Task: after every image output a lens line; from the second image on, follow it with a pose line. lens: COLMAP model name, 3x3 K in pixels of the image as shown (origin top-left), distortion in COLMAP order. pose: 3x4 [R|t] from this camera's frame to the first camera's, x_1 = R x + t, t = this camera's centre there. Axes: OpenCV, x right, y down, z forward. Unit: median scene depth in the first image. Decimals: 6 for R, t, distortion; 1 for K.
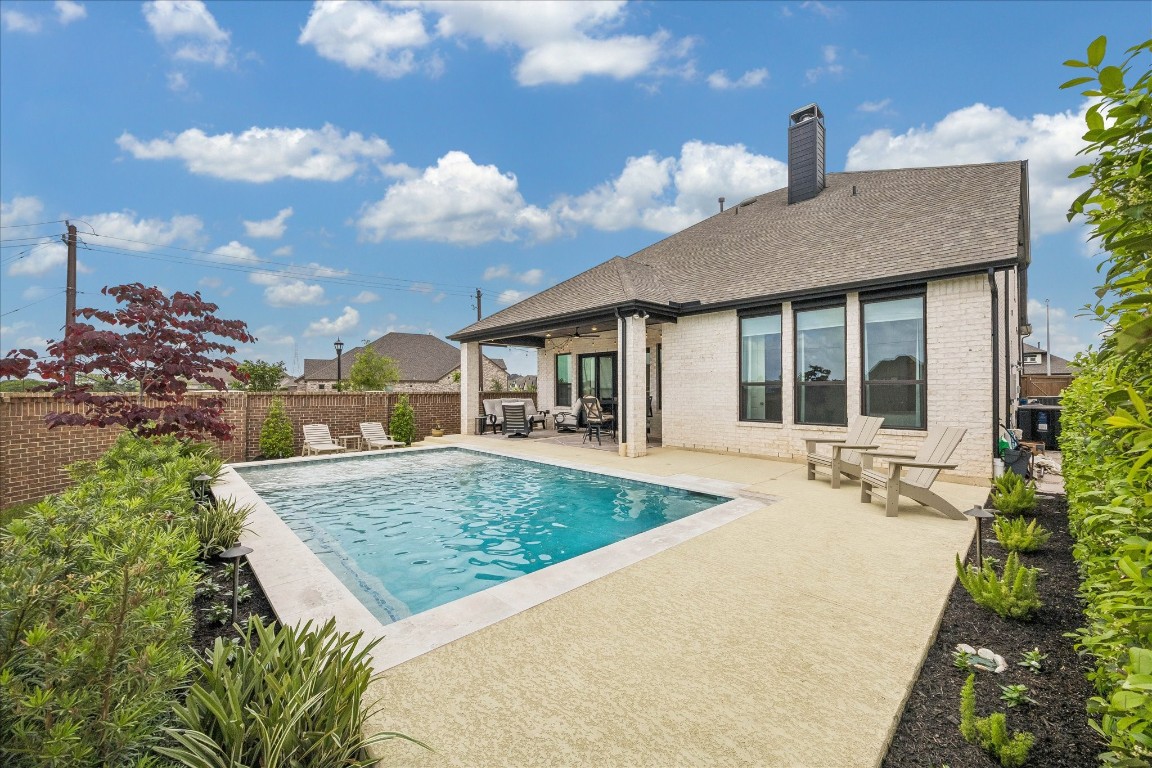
lens RADIAL K [[444.0, 0, 575.8], [0, 444.0, 387.5], [0, 0, 1]] dist [0.000986, -0.000038]
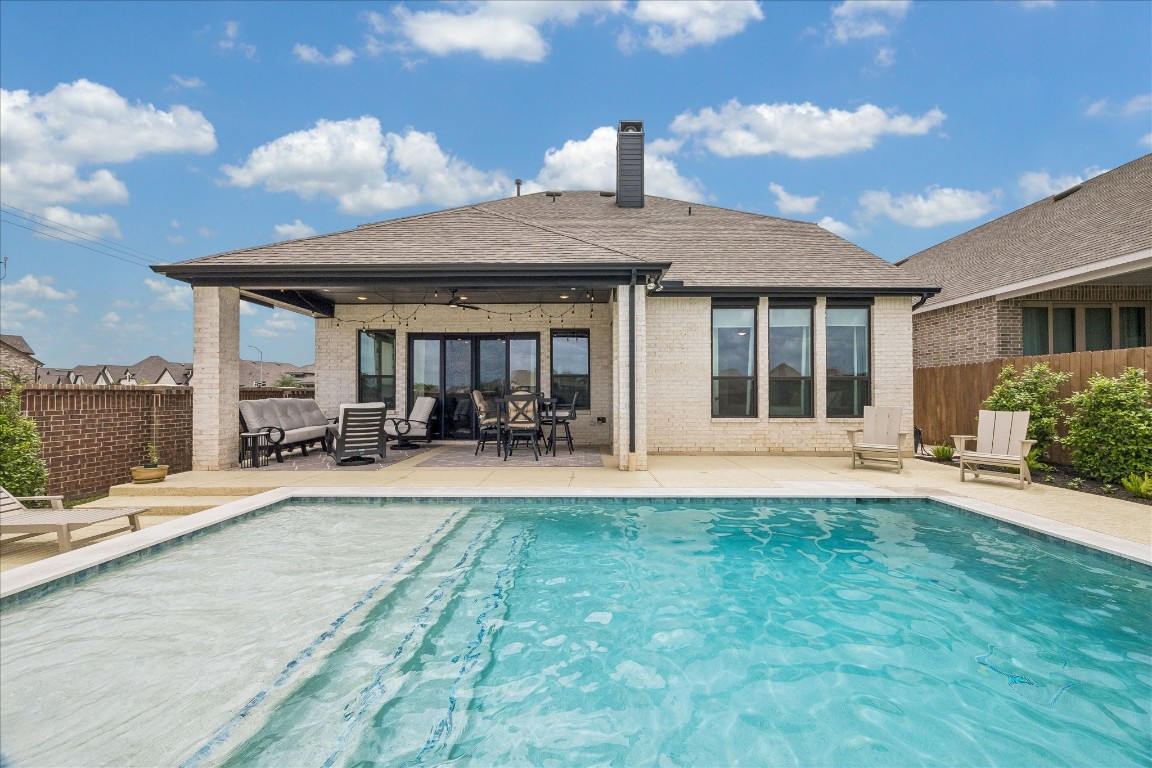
lens RADIAL K [[444.0, 0, 577.0], [0, 444.0, 387.3], [0, 0, 1]] dist [0.000986, -0.000038]
pose [[0.693373, 0.011749, 0.720483, -0.497530], [-0.006989, 0.999930, -0.009580, 0.023143], [-0.720545, 0.001607, 0.693406, 0.556639]]
